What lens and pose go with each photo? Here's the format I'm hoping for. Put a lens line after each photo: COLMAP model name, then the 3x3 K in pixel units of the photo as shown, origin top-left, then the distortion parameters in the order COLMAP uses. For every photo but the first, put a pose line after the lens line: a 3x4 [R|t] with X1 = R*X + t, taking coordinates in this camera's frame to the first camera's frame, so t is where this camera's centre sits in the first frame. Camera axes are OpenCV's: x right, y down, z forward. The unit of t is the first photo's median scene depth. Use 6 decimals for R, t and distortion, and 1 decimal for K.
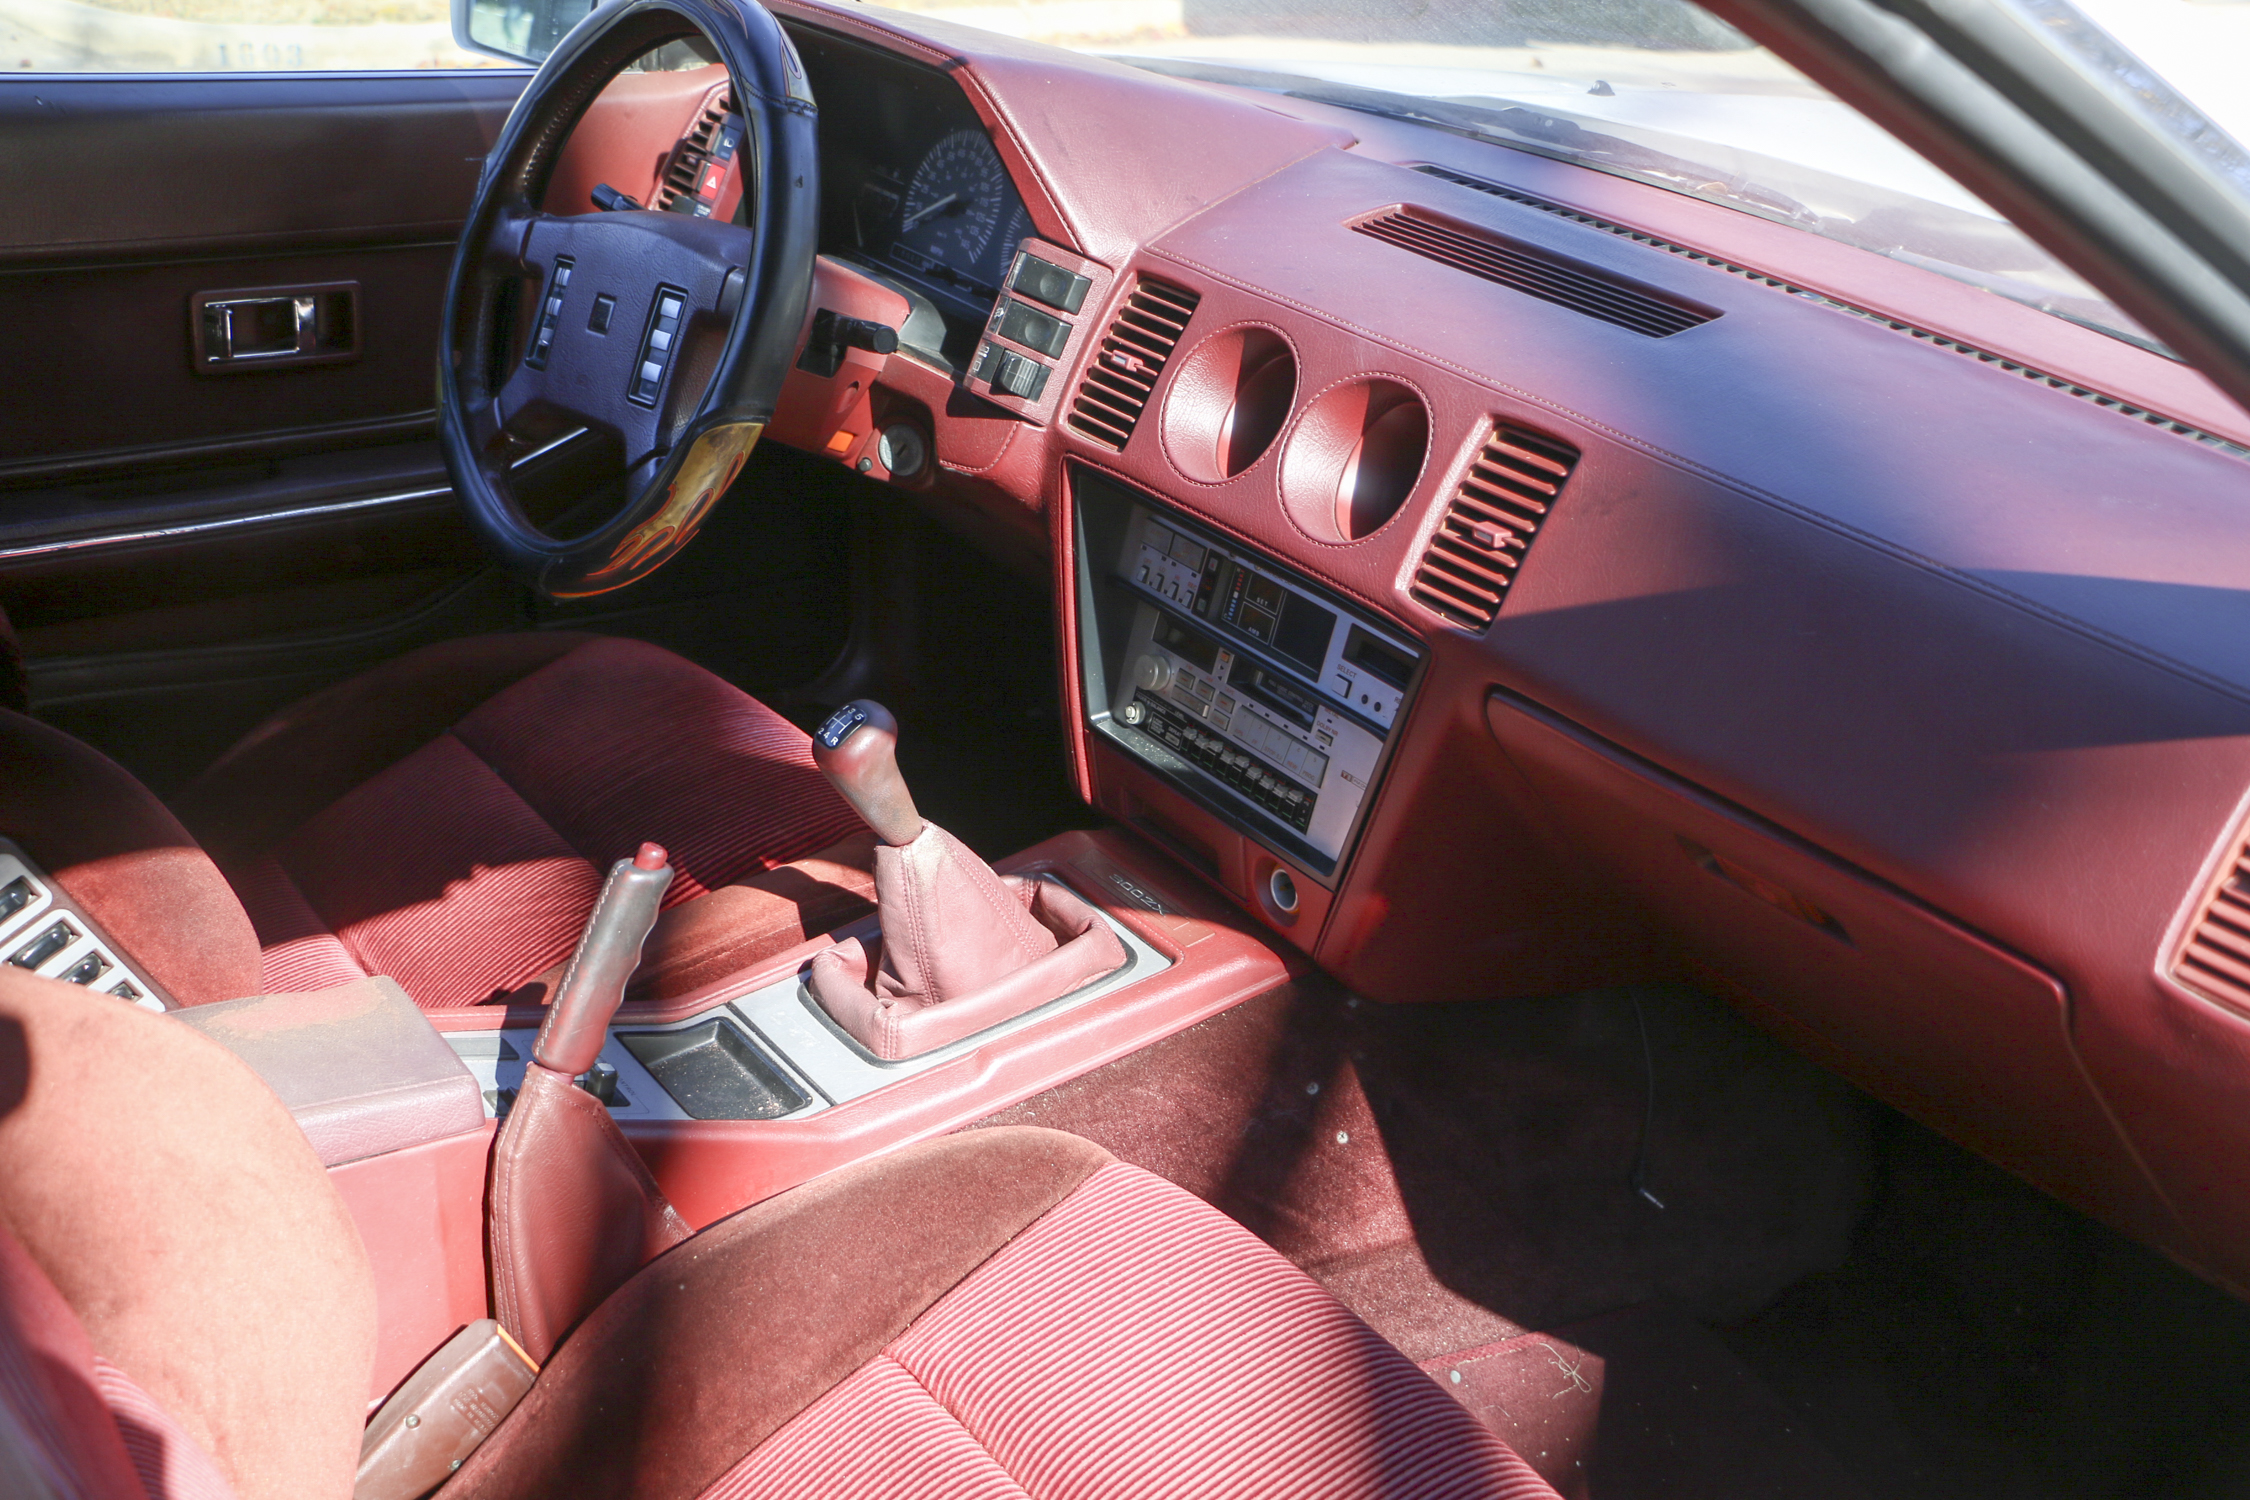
lens RADIAL K [[1935.3, 0, 1125.2], [0, 1935.3, 810.6], [0, 0, 1]] dist [-0.006653, 0.006000]
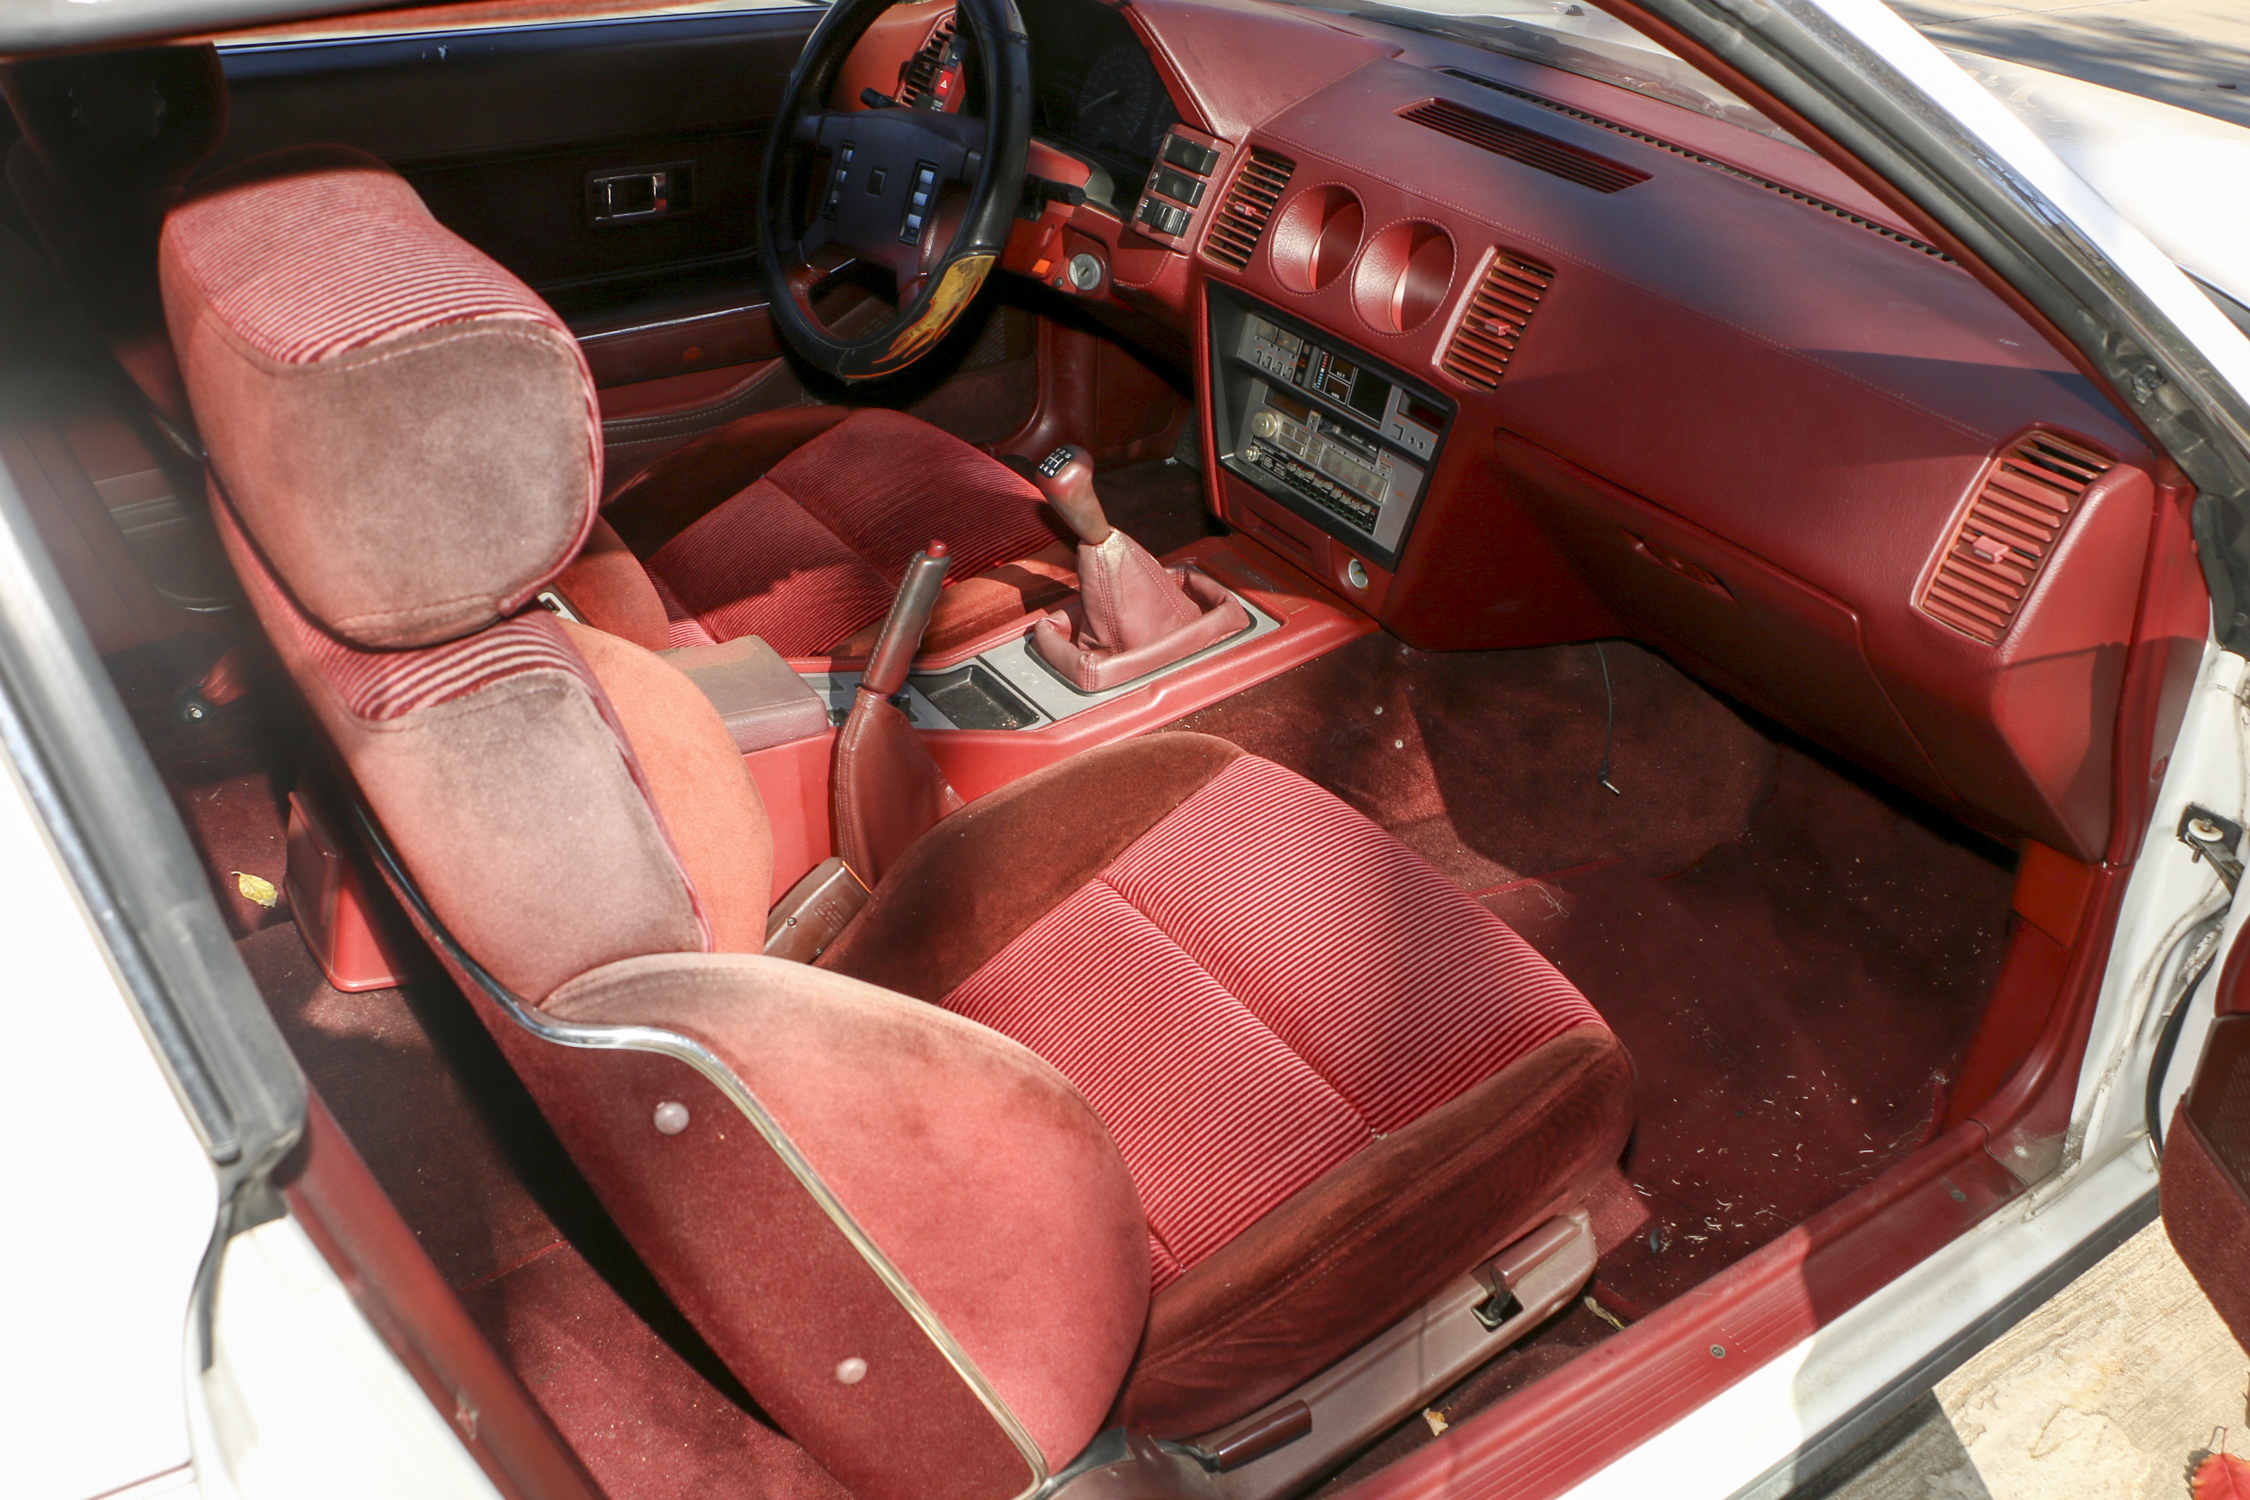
lens RADIAL K [[2023.6, 0, 1125.0], [0, 2023.6, 750.0], [0, 0, 1]] dist [-0.117898, 0.004759]
pose [[0.999829, -0.011278, -0.014685, -0.071900], [0.012186, 0.997921, 0.063280, 0.075029], [0.013941, -0.063448, 0.997888, -0.522866]]
